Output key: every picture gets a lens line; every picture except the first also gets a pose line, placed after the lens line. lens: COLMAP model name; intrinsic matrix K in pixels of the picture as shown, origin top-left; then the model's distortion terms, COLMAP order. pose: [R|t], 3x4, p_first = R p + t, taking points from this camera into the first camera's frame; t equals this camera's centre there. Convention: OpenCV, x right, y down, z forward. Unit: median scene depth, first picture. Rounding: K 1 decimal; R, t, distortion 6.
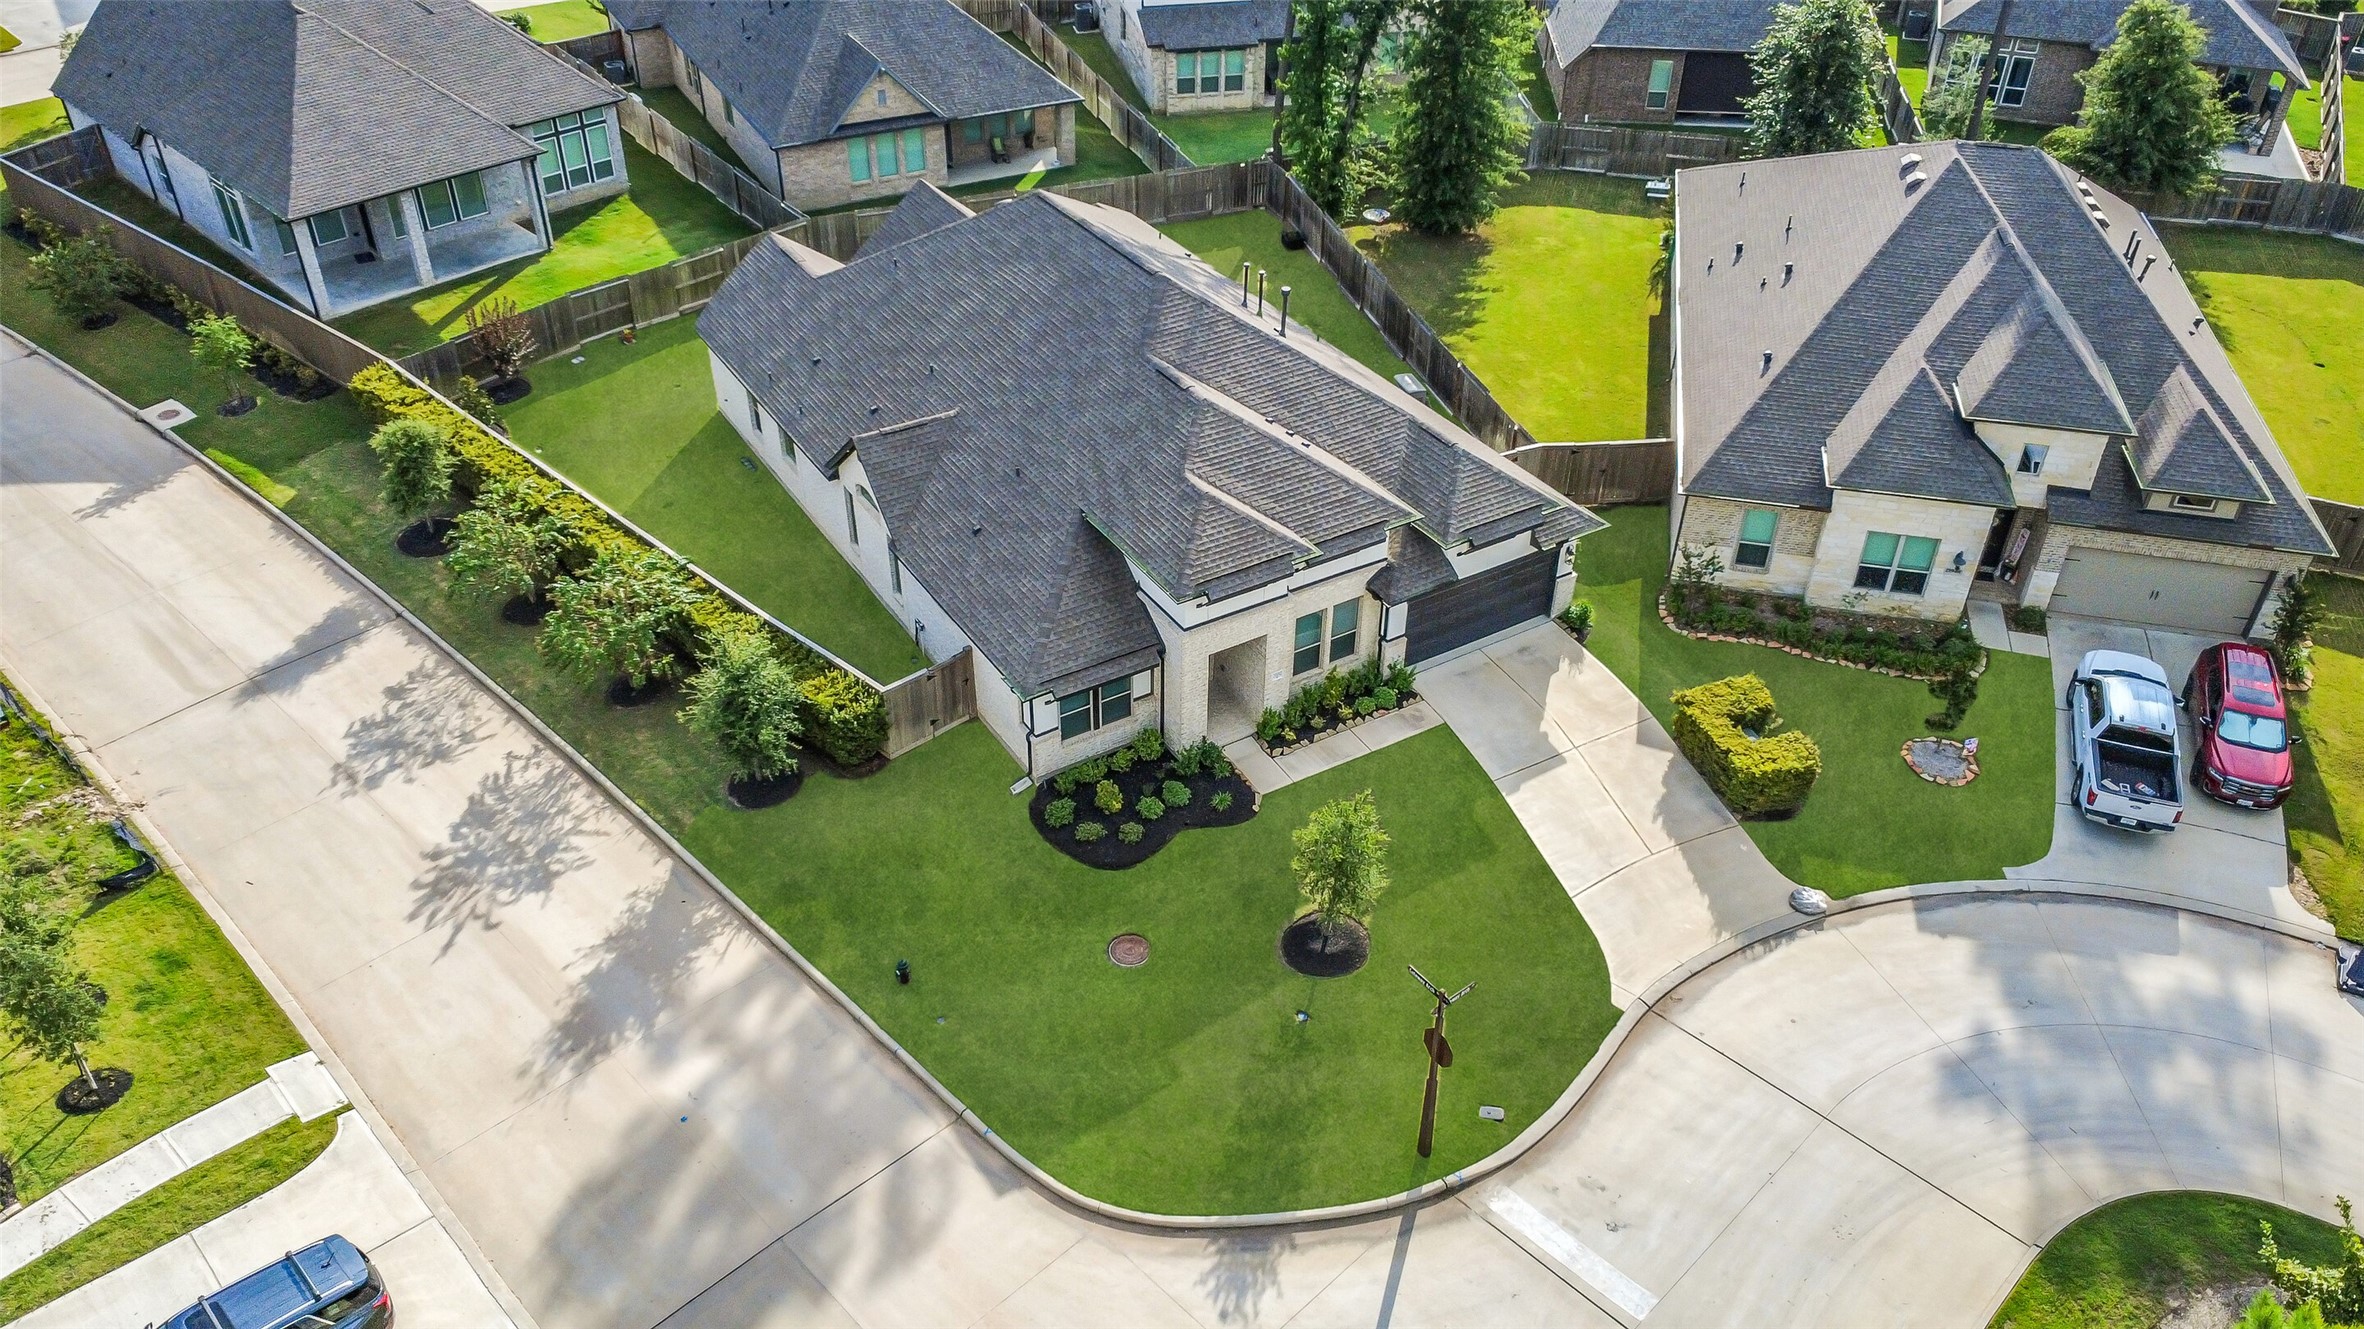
lens RADIAL K [[1756.8, 0, 1194.5], [0, 1756.8, 665.1], [0, 0, 1]] dist [0.006151, -0.013246]
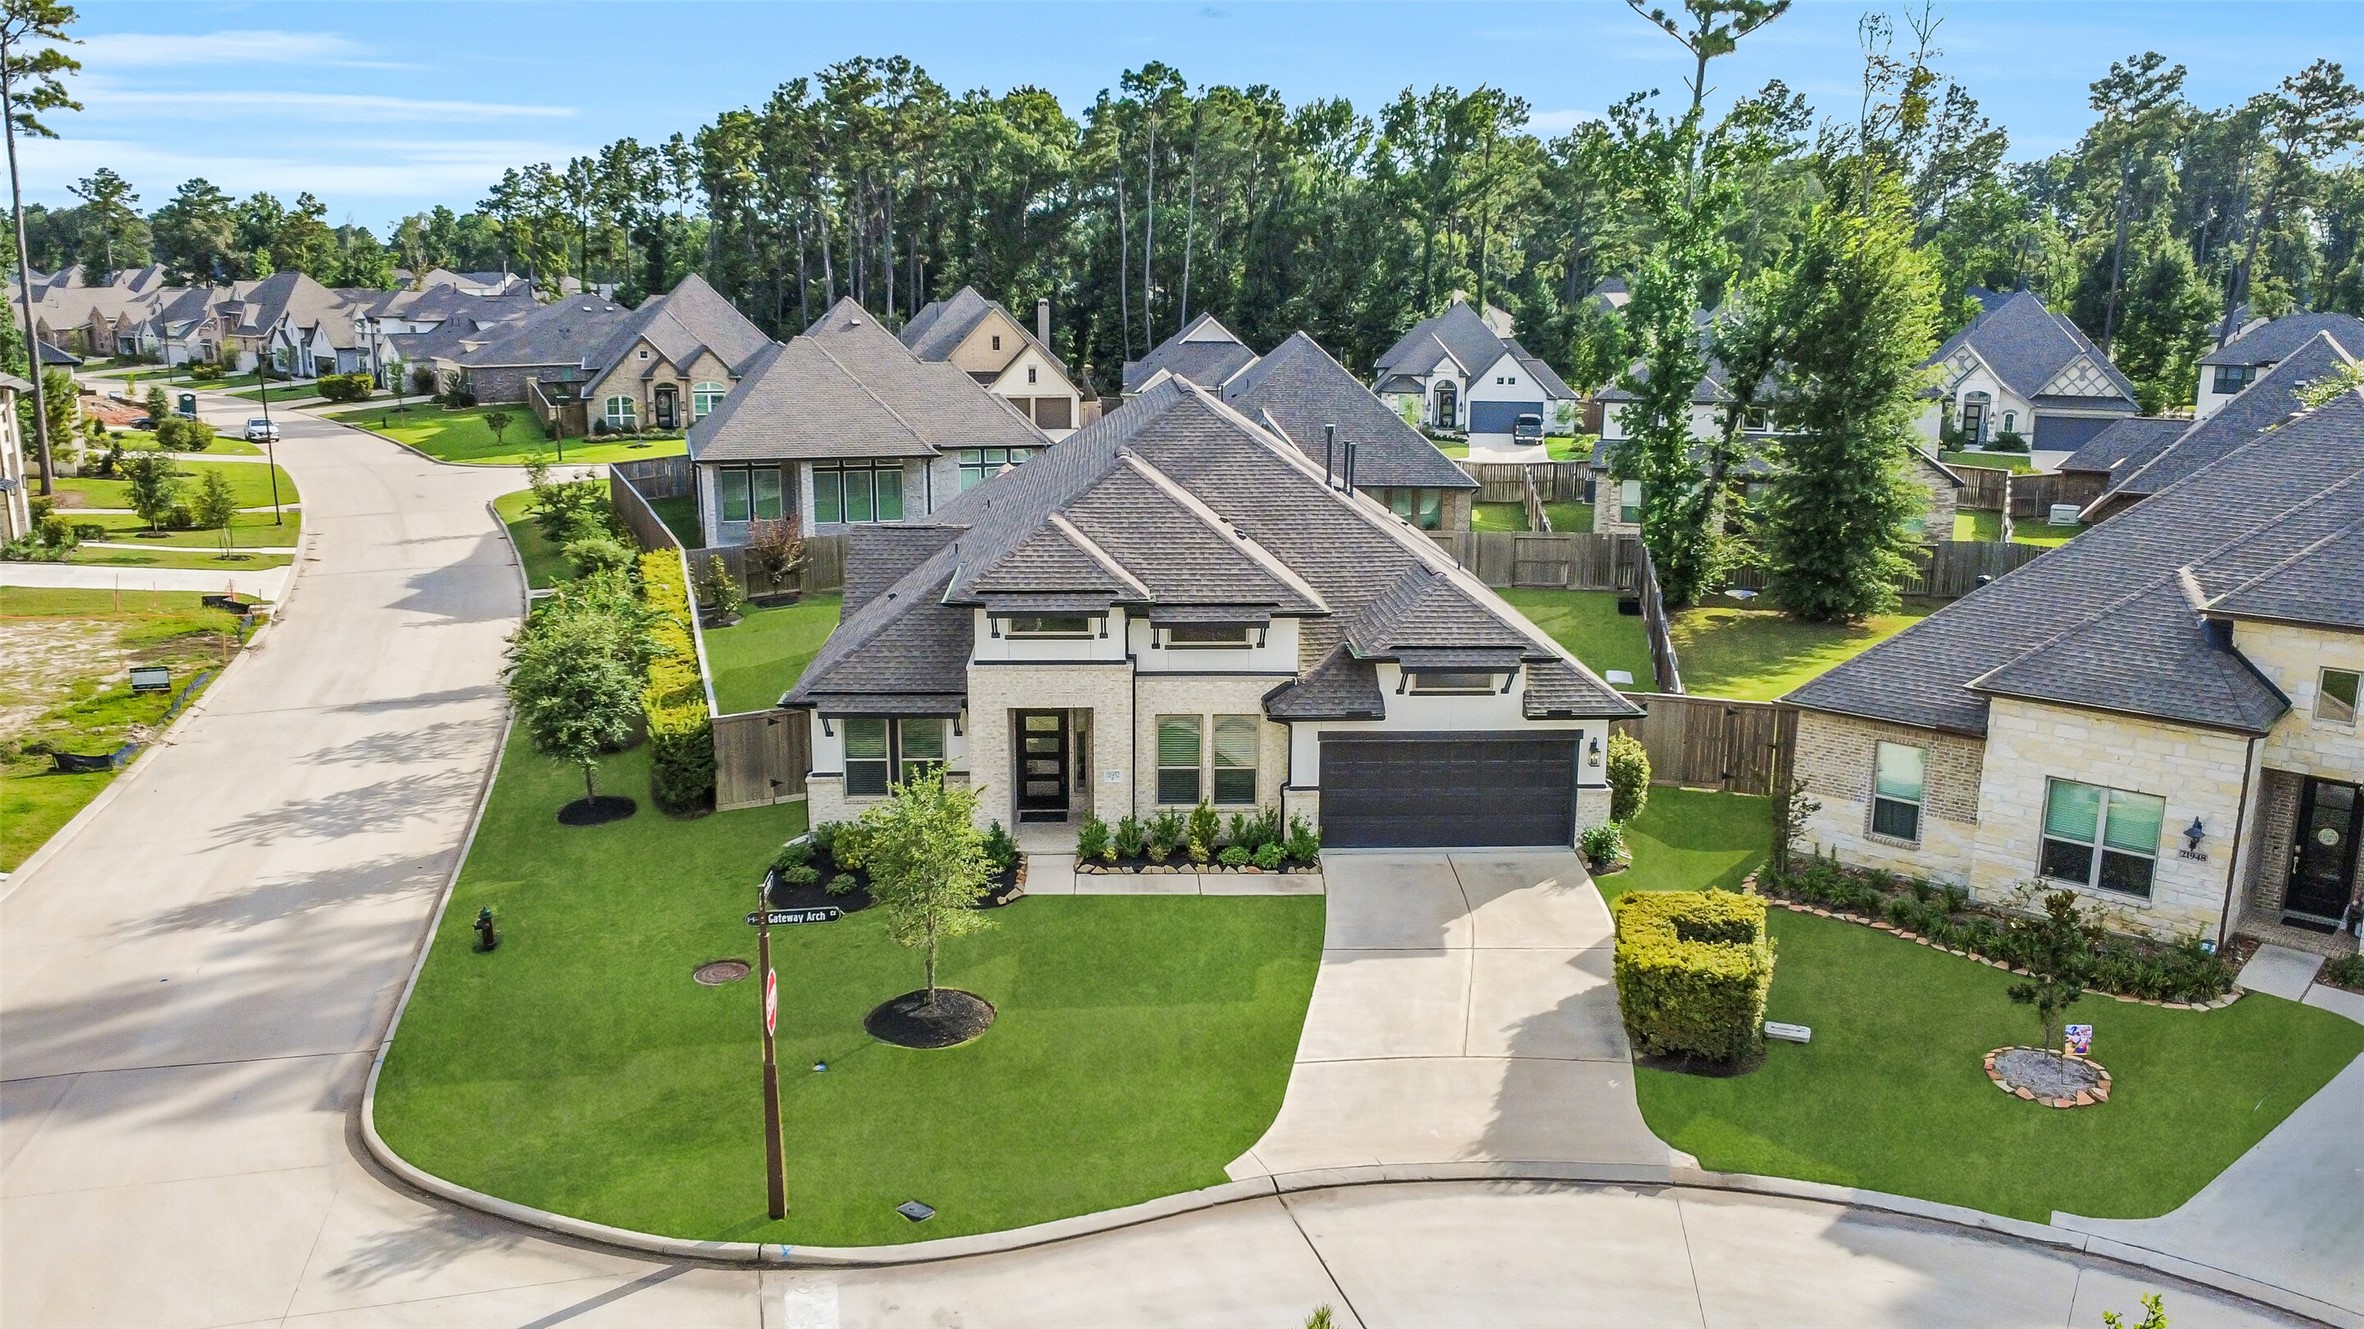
lens RADIAL K [[1756.8, 0, 1184.0], [0, 1756.8, 666.2], [0, 0, 1]] dist [0.006151, -0.013246]
pose [[0.872234, 0.101820, -0.478373, 0.435754], [-0.285487, 0.900163, -0.328943, 0.206448], [0.397121, 0.423484, 0.814221, 0.337277]]
